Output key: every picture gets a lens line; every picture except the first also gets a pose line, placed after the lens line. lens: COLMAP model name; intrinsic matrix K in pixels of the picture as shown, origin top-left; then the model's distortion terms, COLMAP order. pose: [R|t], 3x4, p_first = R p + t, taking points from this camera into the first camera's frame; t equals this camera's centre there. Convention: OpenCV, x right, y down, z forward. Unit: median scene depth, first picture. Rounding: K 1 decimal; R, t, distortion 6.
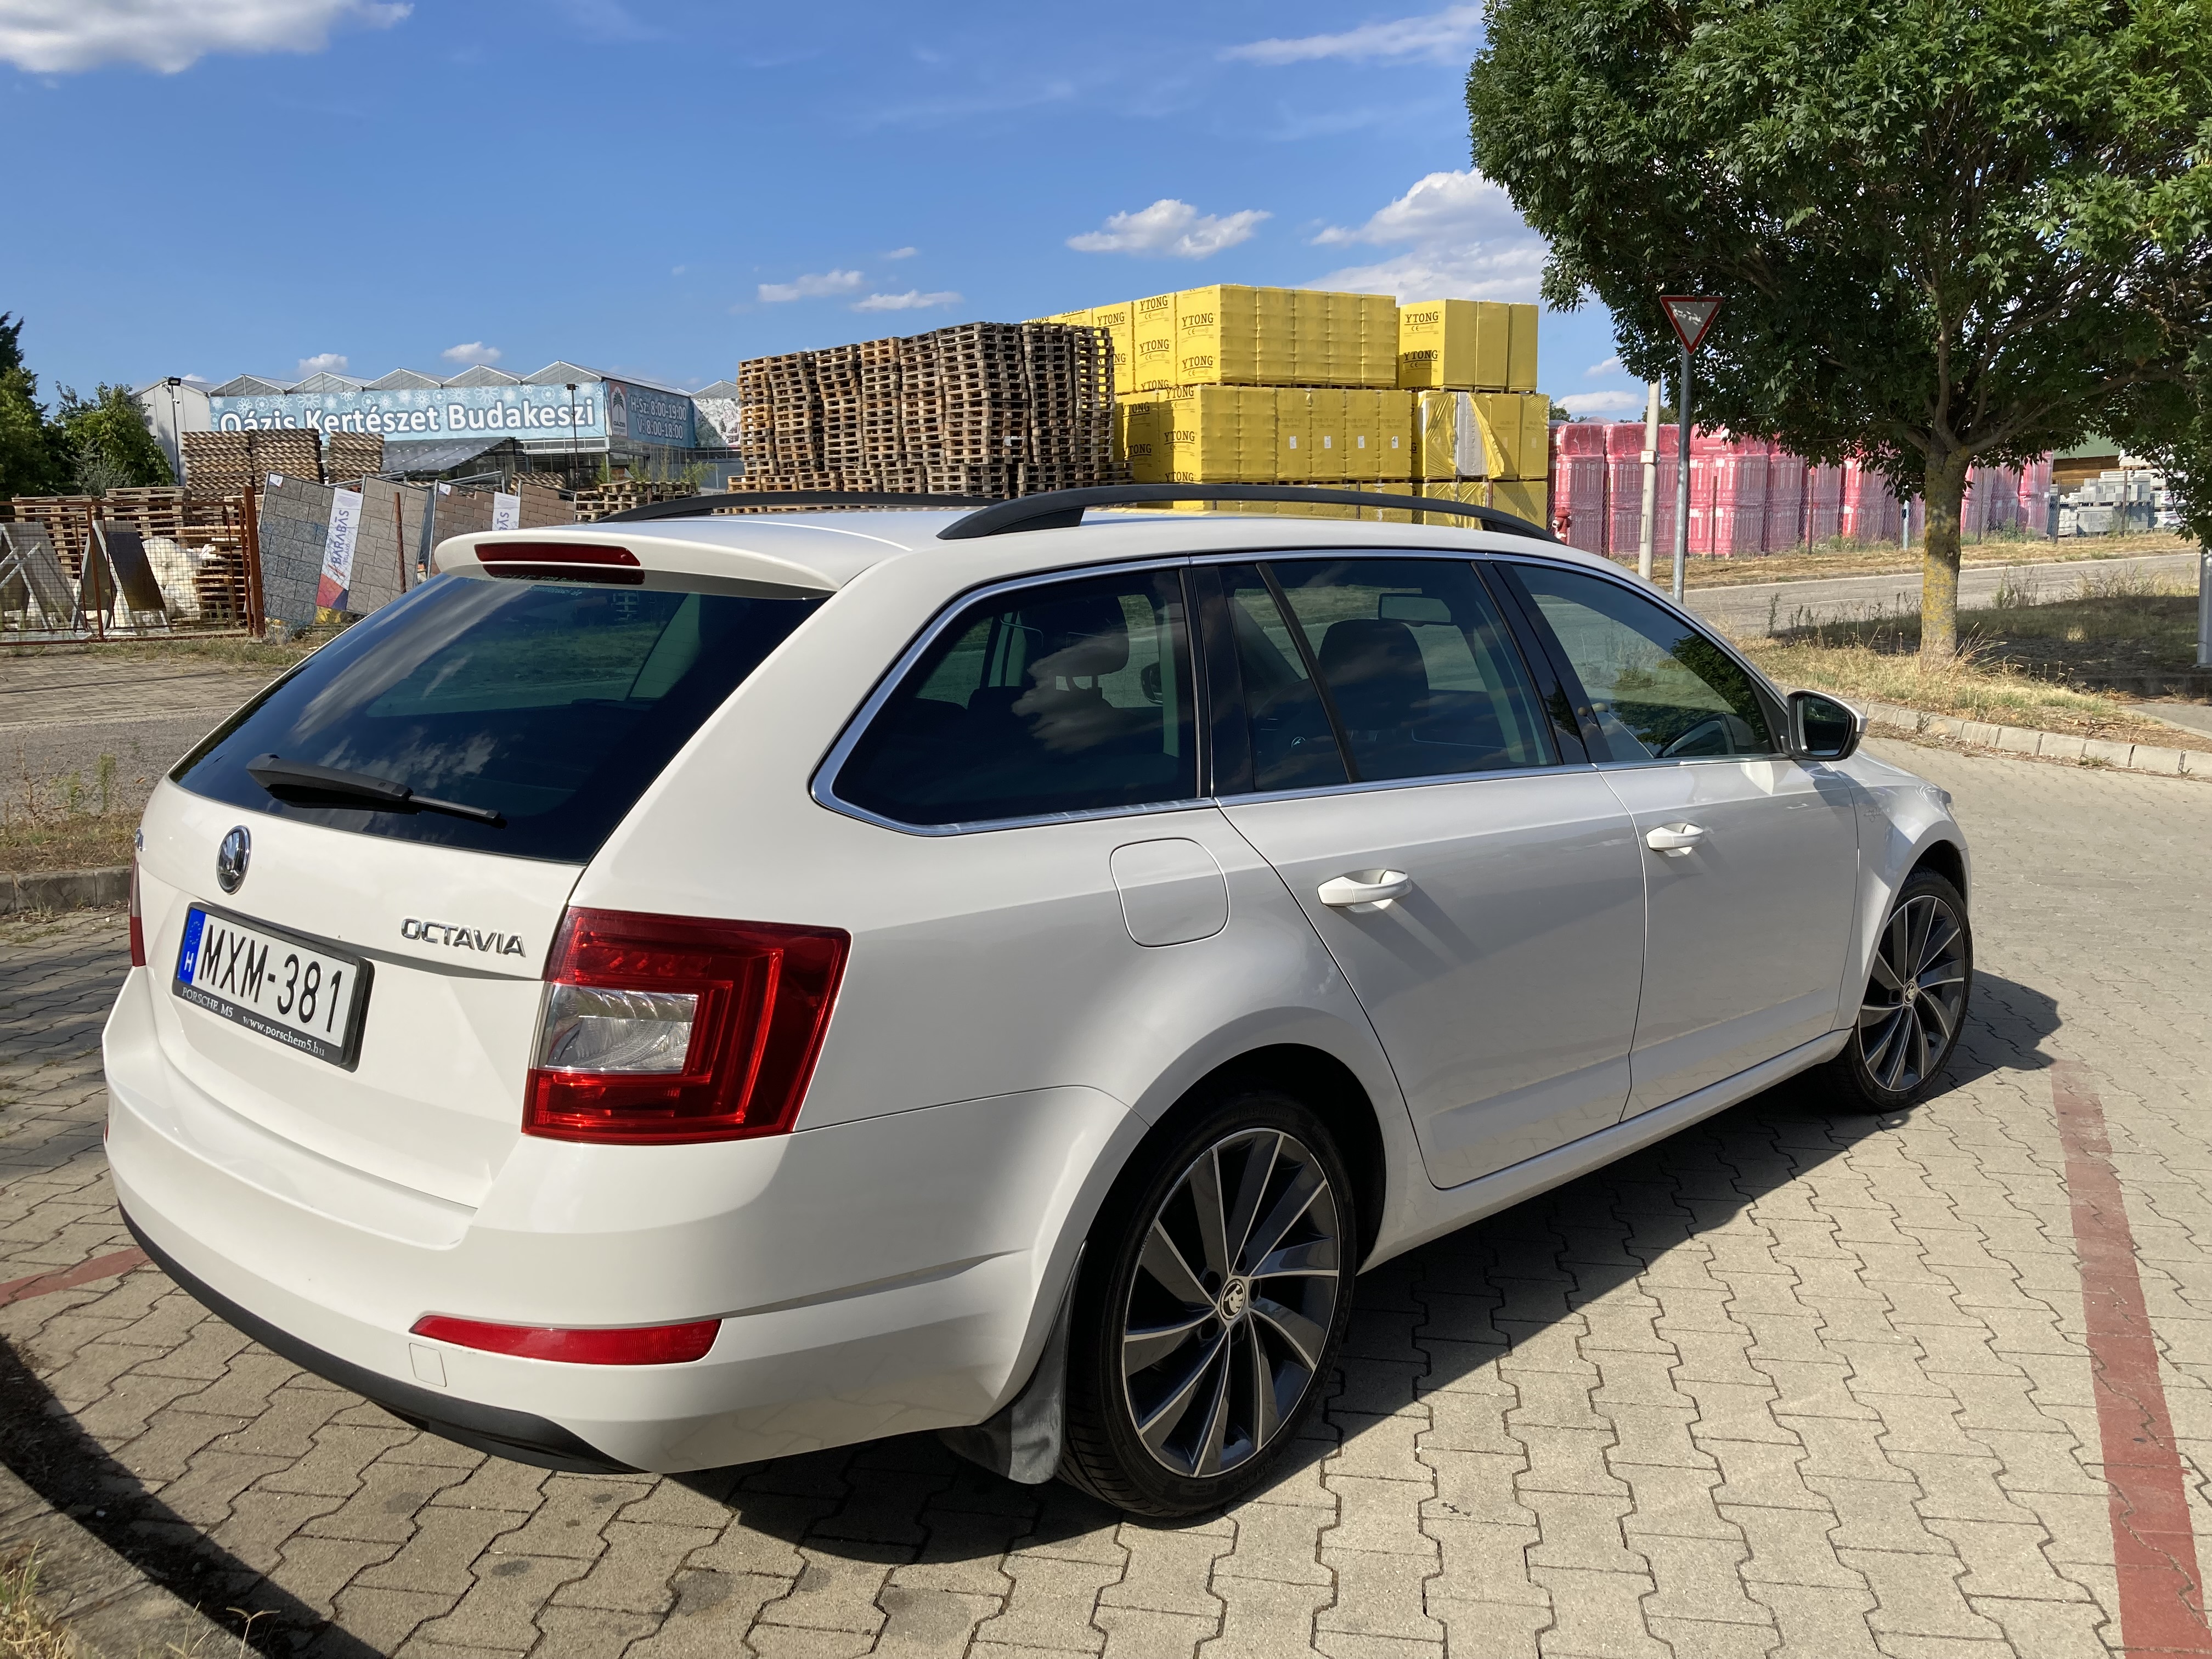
lens RADIAL K [[1799.9, 0, 1115.3], [0, 1799.9, 821.2], [0, 0, 1]] dist [0.048872, -0.071276]
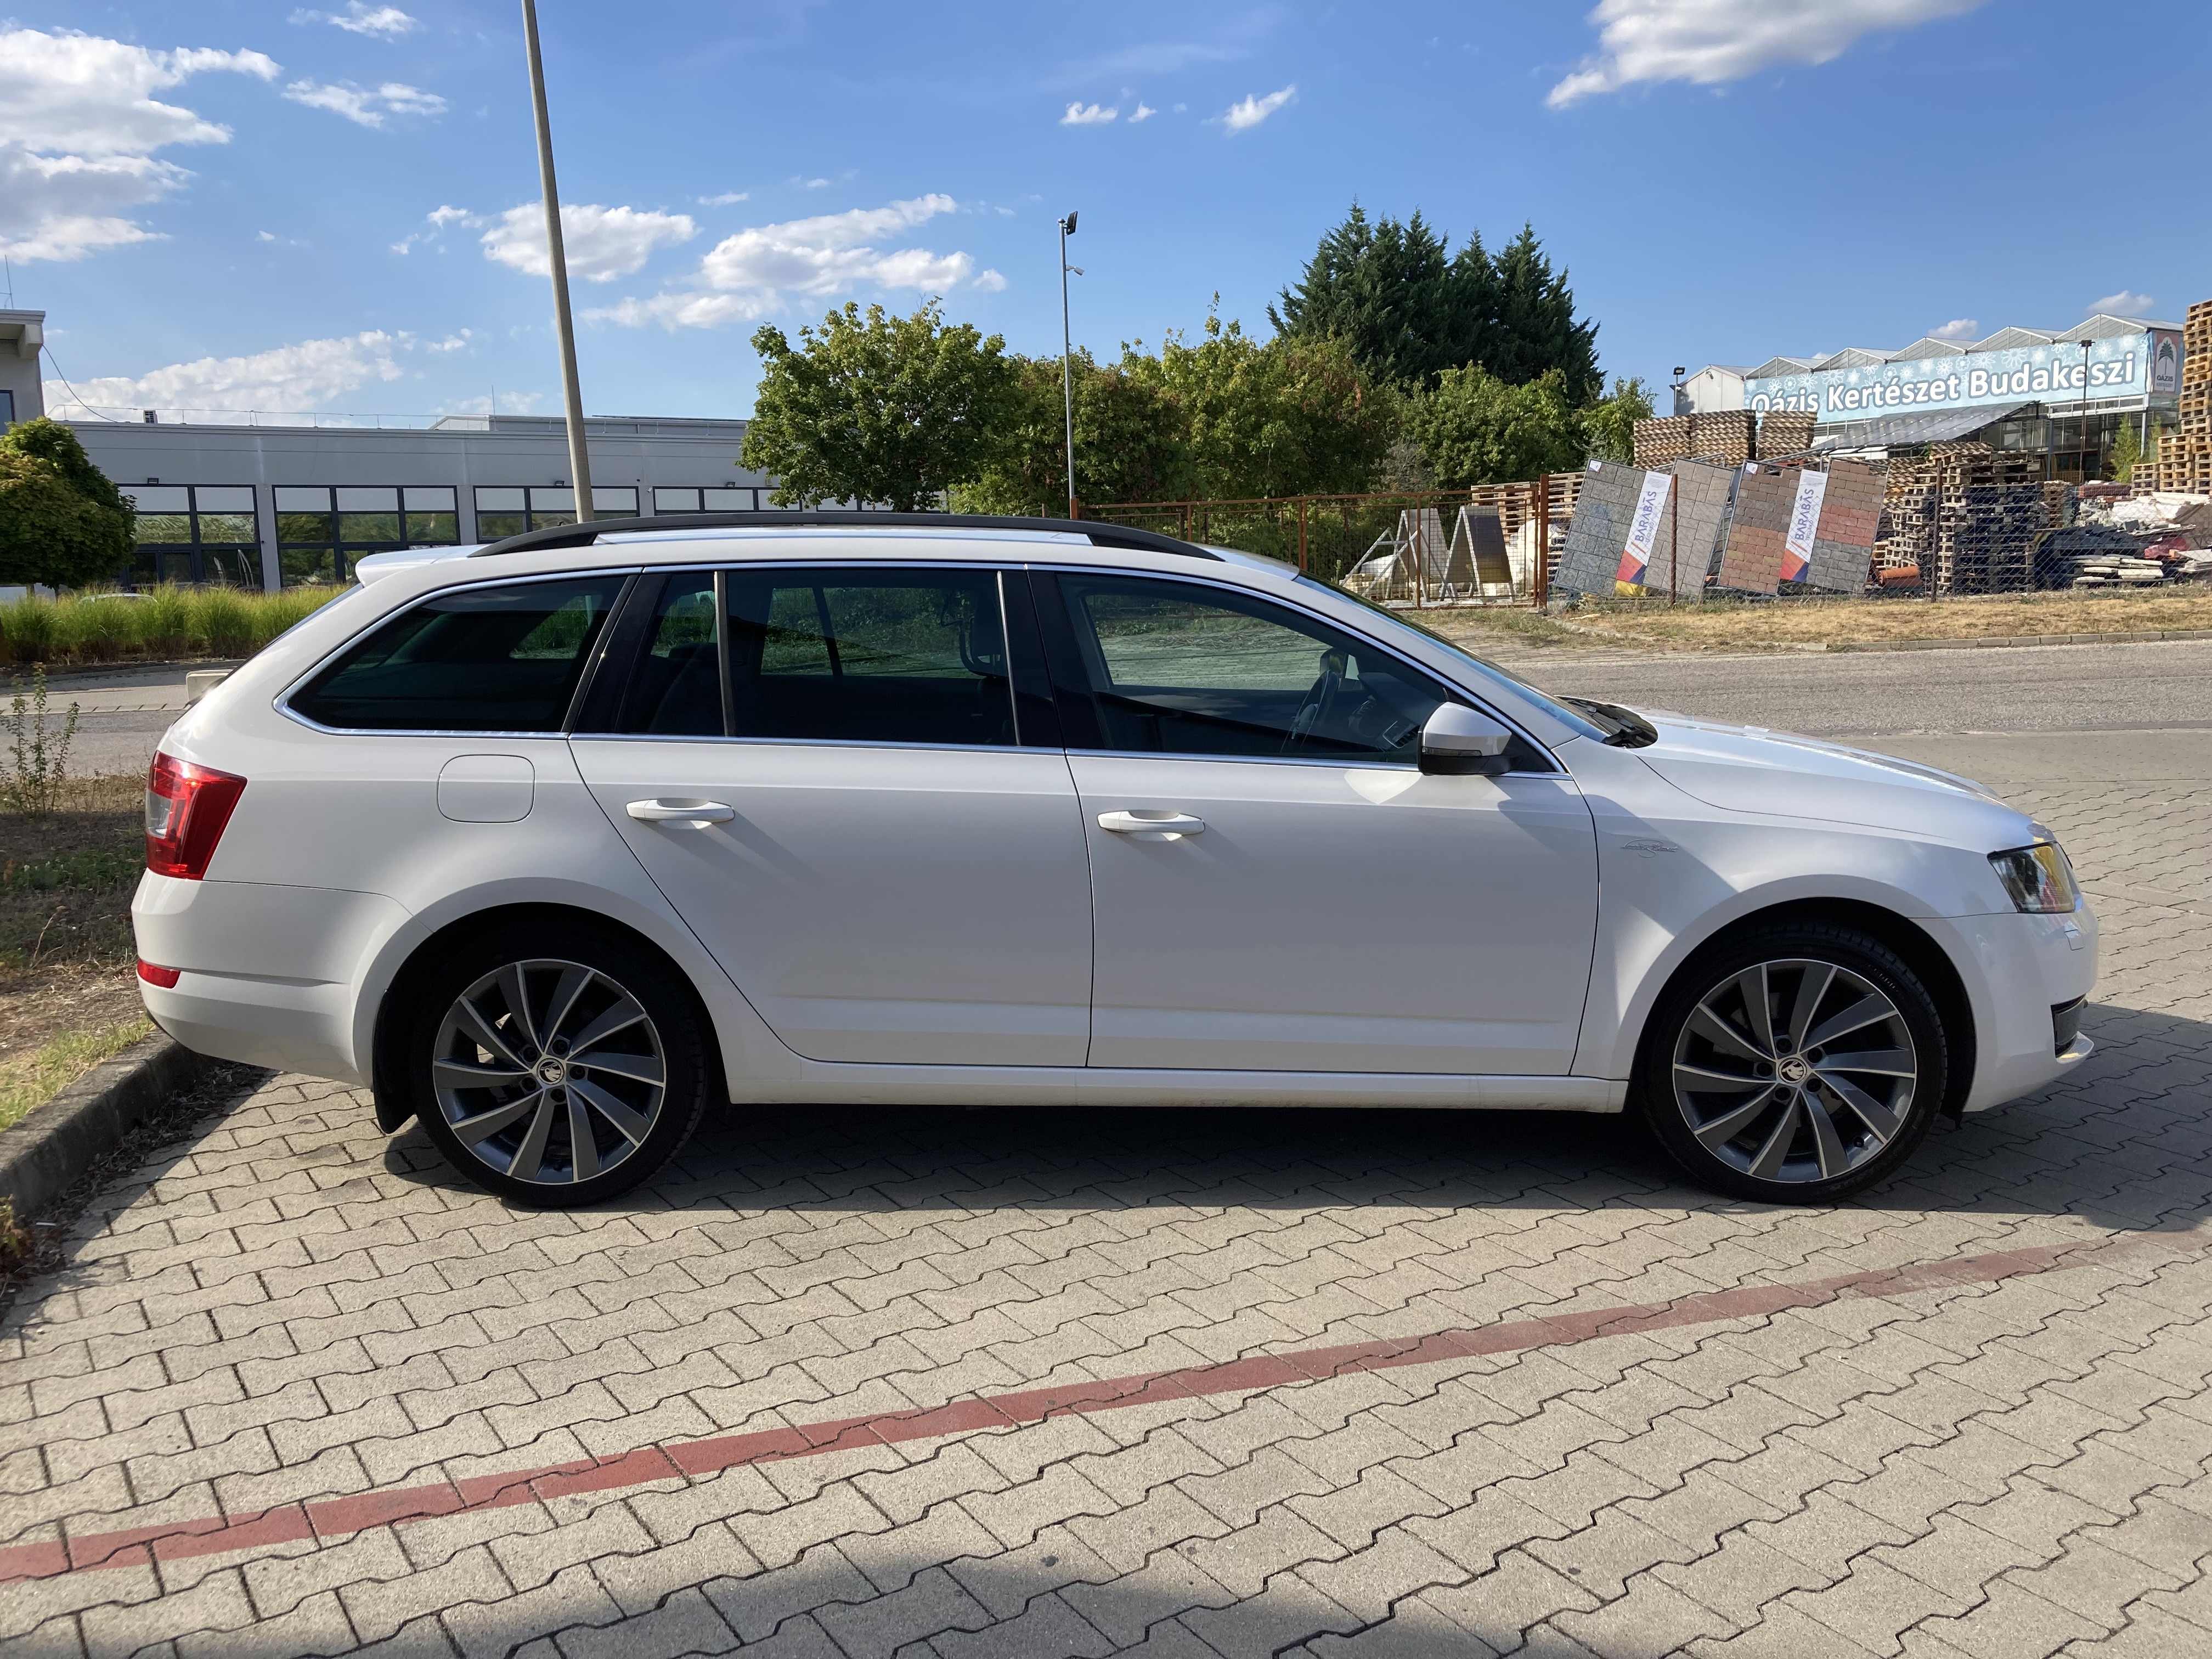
lens RADIAL K [[1799.9, 0, 1114.1], [0, 1799.9, 828.8], [0, 0, 1]] dist [0.048872, -0.071276]
pose [[0.683357, 0.112118, -0.721424, 0.146210], [-0.098089, 0.993278, 0.061455, -0.007107], [0.723465, 0.028768, 0.689762, 0.031125]]
